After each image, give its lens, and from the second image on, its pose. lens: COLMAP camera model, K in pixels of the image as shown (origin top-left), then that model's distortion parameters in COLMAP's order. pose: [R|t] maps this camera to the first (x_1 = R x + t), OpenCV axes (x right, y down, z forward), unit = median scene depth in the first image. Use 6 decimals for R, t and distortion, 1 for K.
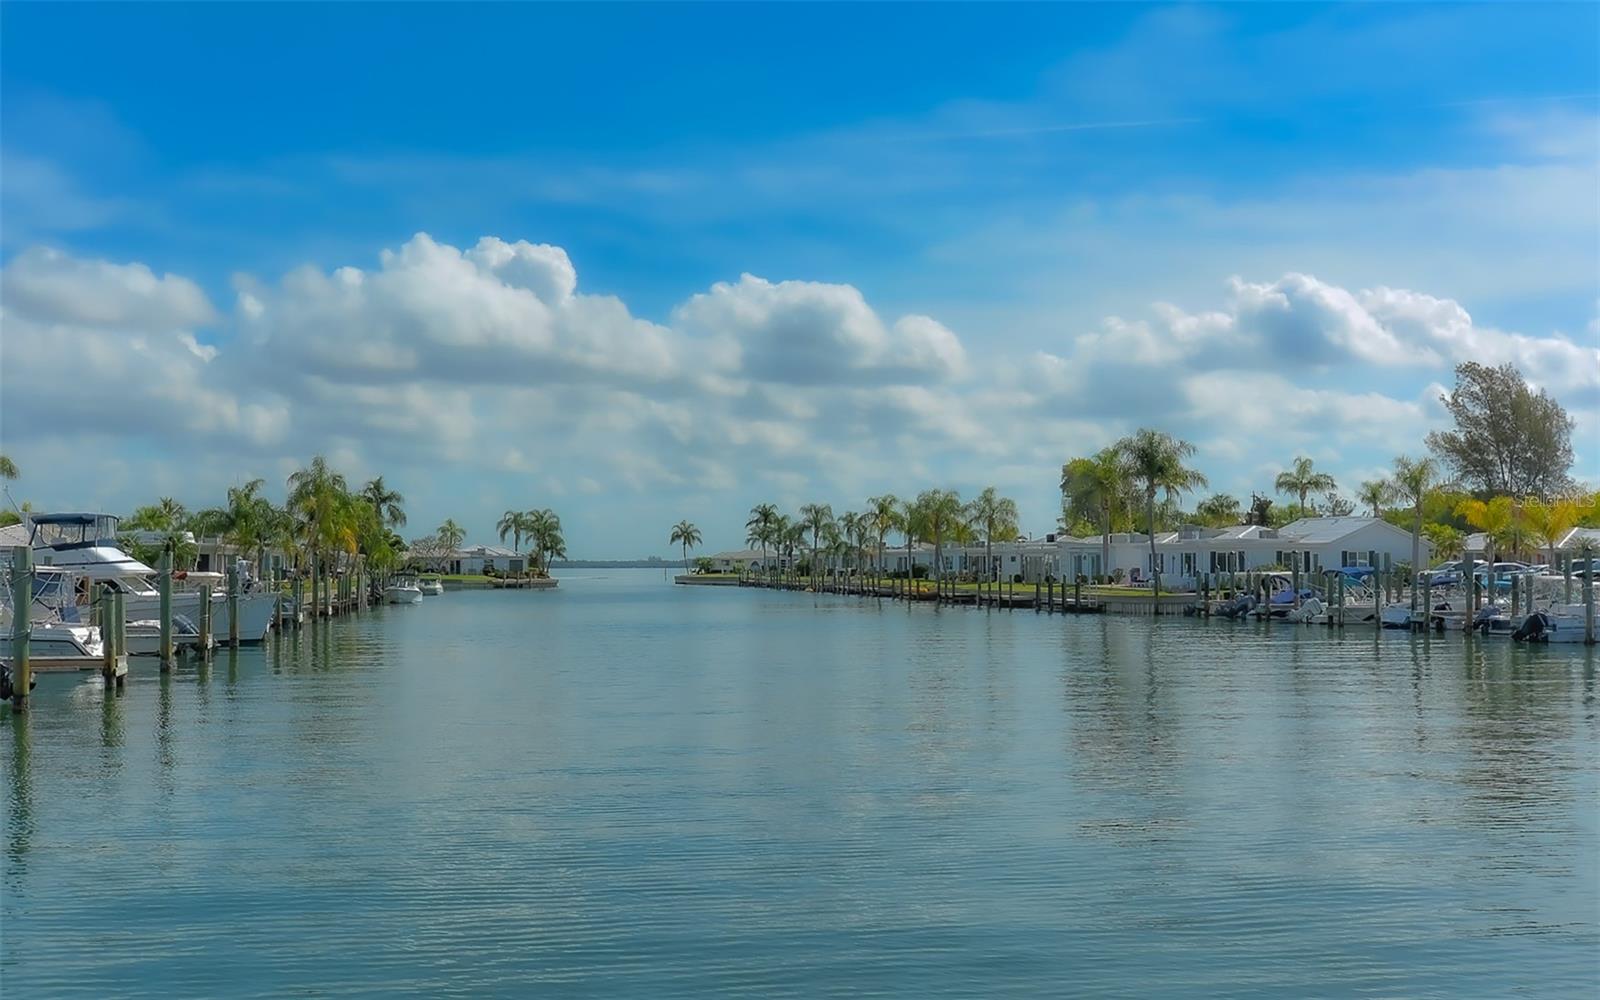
lens RADIAL K [[1750.9, 0, 793.9], [0, 1750.9, 500.2], [0, 0, 1]] dist [-0.013847, 0.000000]
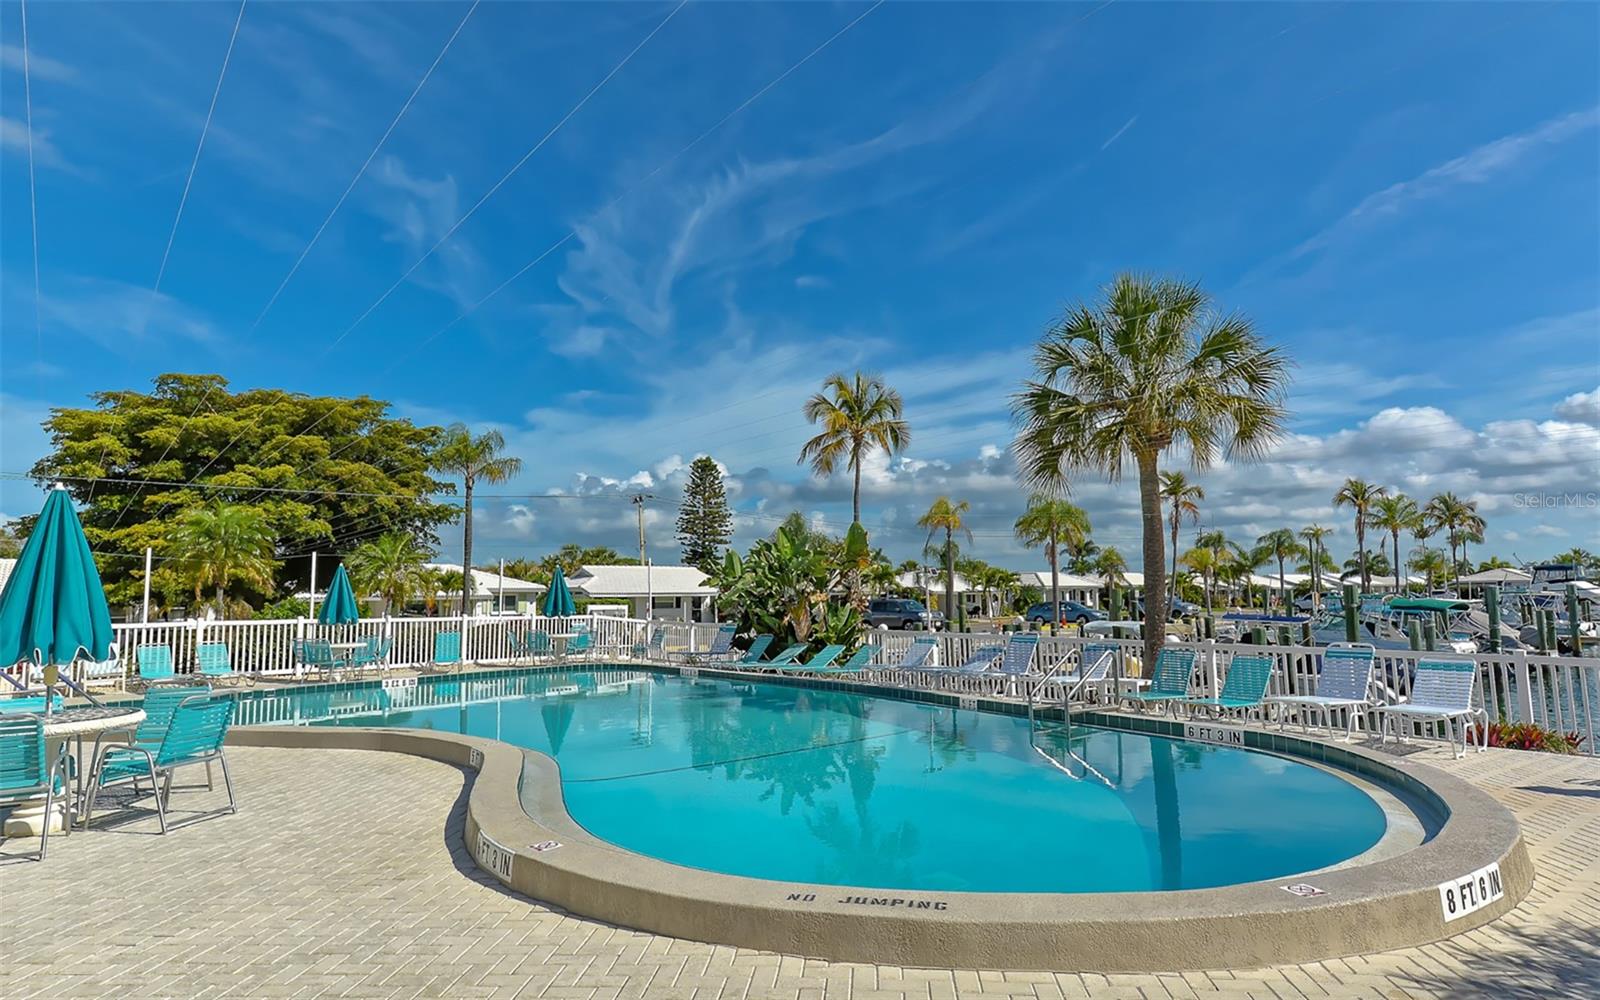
lens RADIAL K [[874.1, 0, 799.2], [0, 874.1, 508.4], [0, 0, 1]] dist [0.005063, 0.001567]
pose [[0.491413, -0.092394, -0.866012, 0.014744], [0.044374, 0.995722, -0.081053, -0.006296], [0.869796, 0.001402, 0.493410, -0.109896]]
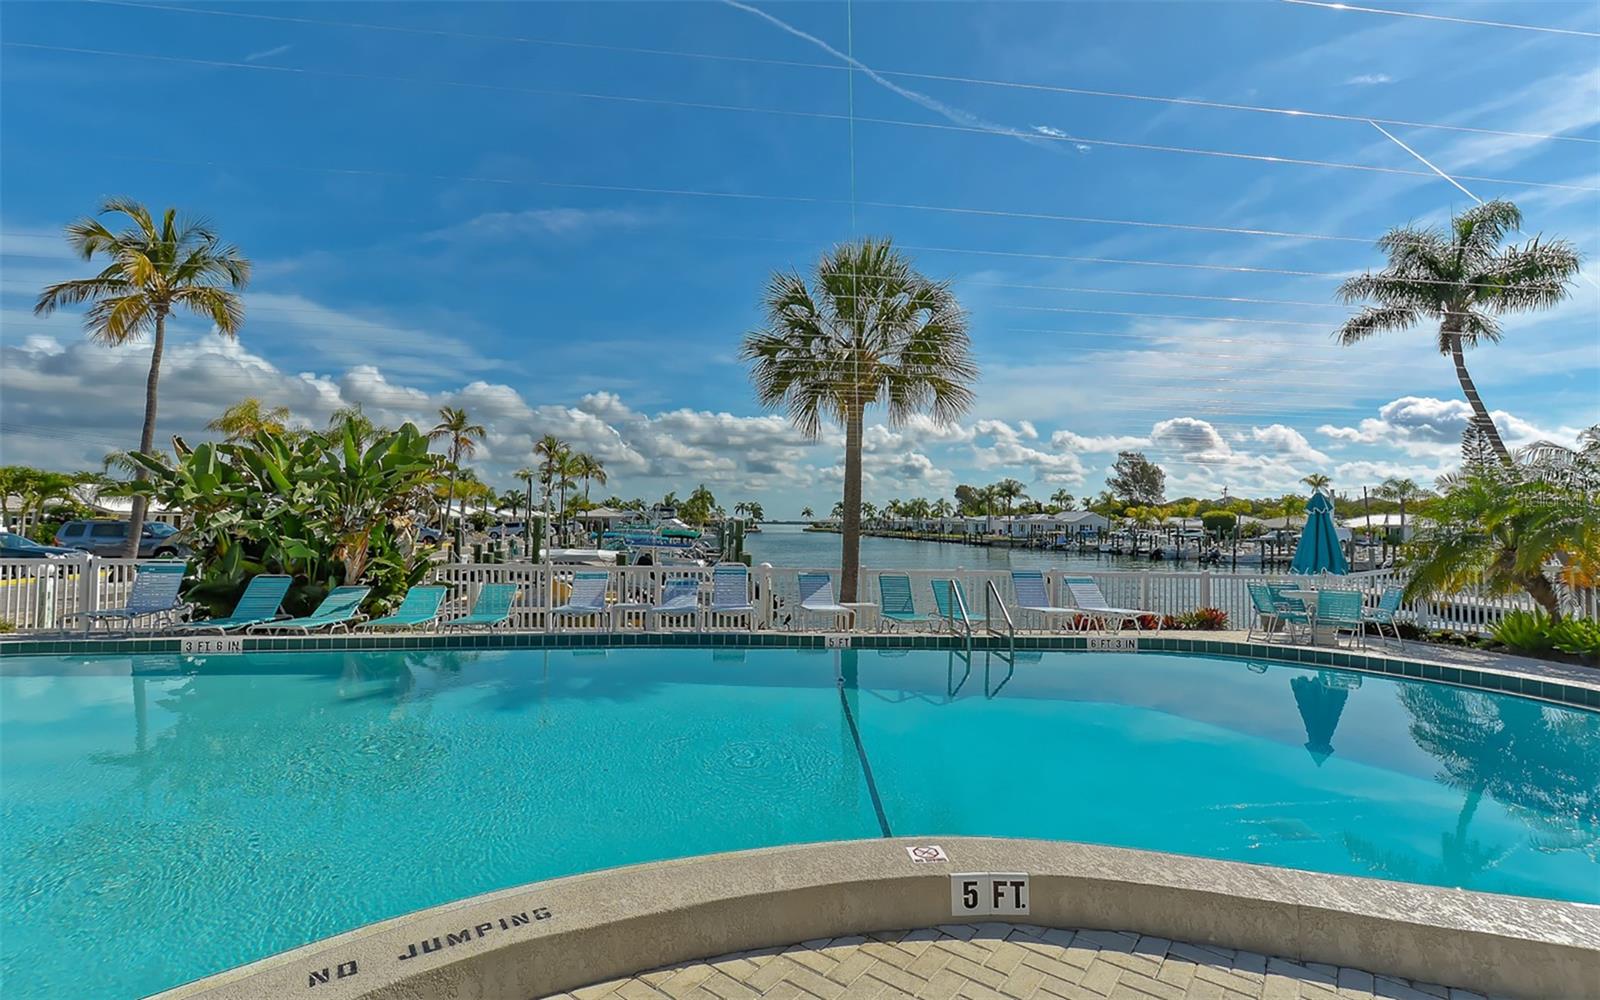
lens RADIAL K [[735.9, 0, 795.8], [0, 735.9, 498.9], [0, 0, 1]] dist [0.010523, -0.000559]
pose [[0.999275, 0.012839, -0.035831, -0.066262], [-0.012710, 0.999912, 0.003845, -0.006879], [0.035877, -0.003386, 0.999350, -0.122961]]
